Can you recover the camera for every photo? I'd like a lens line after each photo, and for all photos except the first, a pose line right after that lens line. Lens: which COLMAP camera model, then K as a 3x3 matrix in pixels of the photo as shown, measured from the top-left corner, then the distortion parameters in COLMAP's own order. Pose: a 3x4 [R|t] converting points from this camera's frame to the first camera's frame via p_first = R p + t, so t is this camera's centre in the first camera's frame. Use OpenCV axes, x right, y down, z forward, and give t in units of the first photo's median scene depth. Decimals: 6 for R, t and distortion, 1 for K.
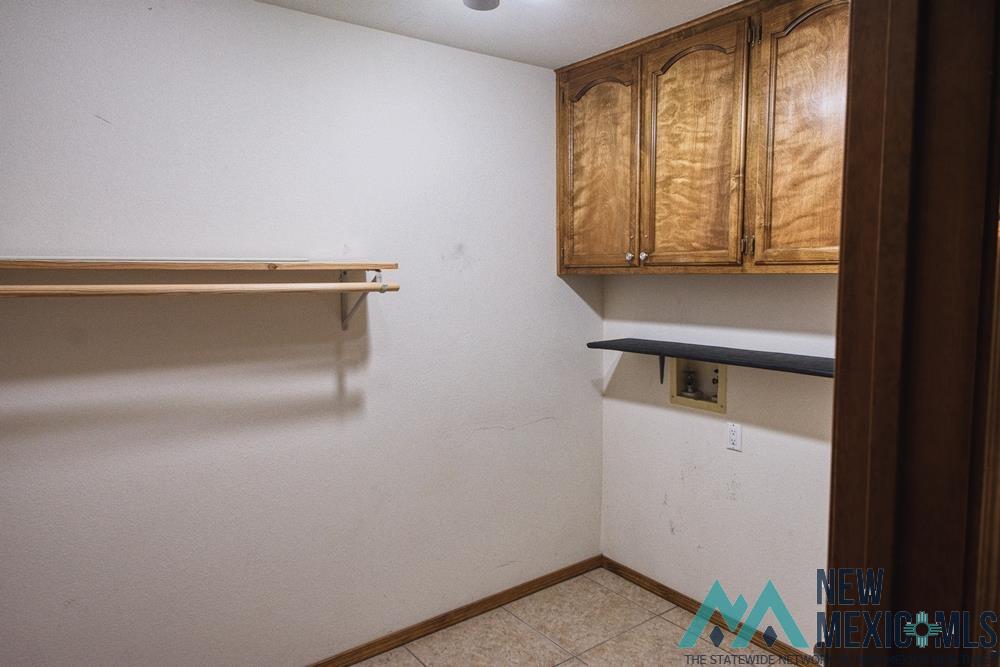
lens RADIAL K [[716.8, 0, 496.9], [0, 716.8, 322.0], [0, 0, 1]] dist [0.047963, -0.002785]
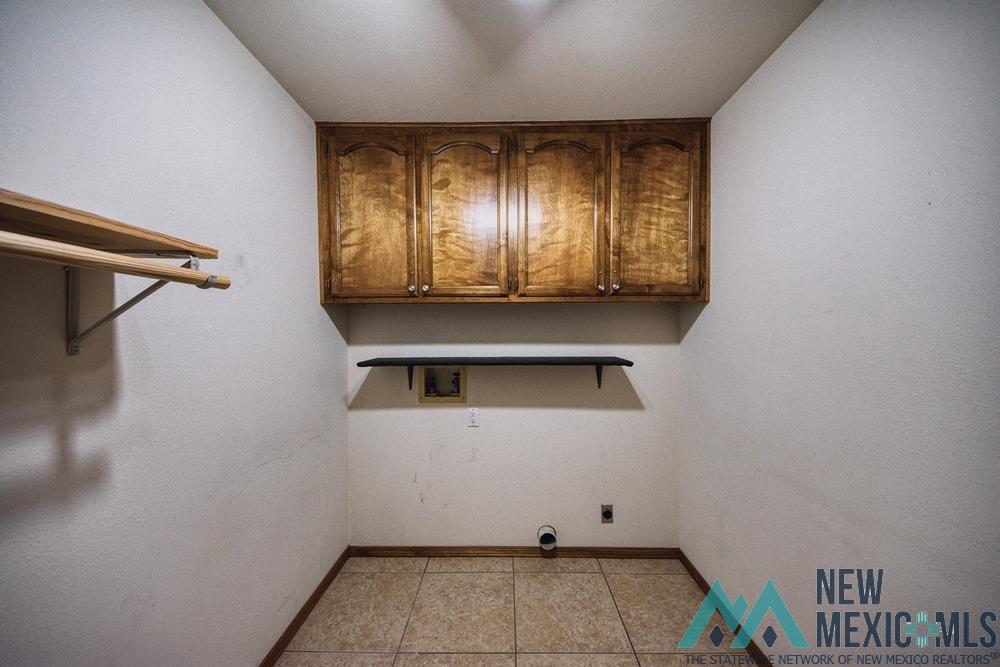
lens RADIAL K [[362.7, 0, 500.0], [0, 362.7, 333.5], [0, 0, 1]] dist [0.046322, -0.032087]
pose [[0.578779, 0.005490, 0.815466, -0.246192], [0.064730, 0.996513, -0.052651, 0.031353], [-0.812912, 0.083258, 0.576405, 0.518196]]
